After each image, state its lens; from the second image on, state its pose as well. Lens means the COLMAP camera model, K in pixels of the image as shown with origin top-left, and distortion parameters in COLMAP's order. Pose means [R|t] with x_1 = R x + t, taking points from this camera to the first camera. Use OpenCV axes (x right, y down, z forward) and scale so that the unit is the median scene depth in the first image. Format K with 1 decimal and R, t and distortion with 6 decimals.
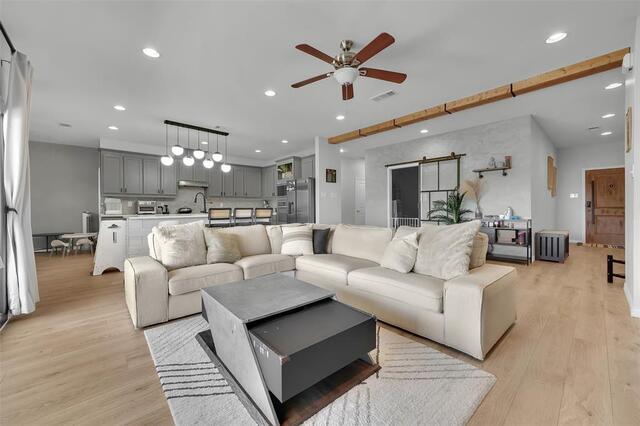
lens RADIAL K [[253.0, 0, 316.1], [0, 253.0, 213.2], [0, 0, 1]] dist [-0.003686, -0.000153]
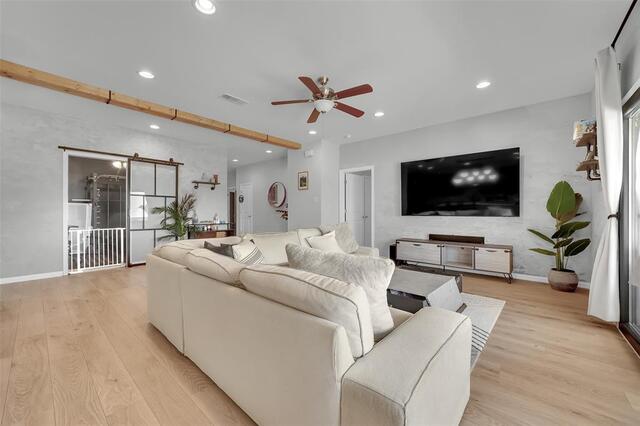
lens RADIAL K [[253.0, 0, 317.2], [0, 253.0, 211.5], [0, 0, 1]] dist [-0.003686, -0.000153]
pose [[-0.139926, 0.016292, 0.990028, -0.507963], [0.030111, 0.999472, -0.012192, -0.004530], [-0.989704, 0.028105, -0.140343, 0.569639]]
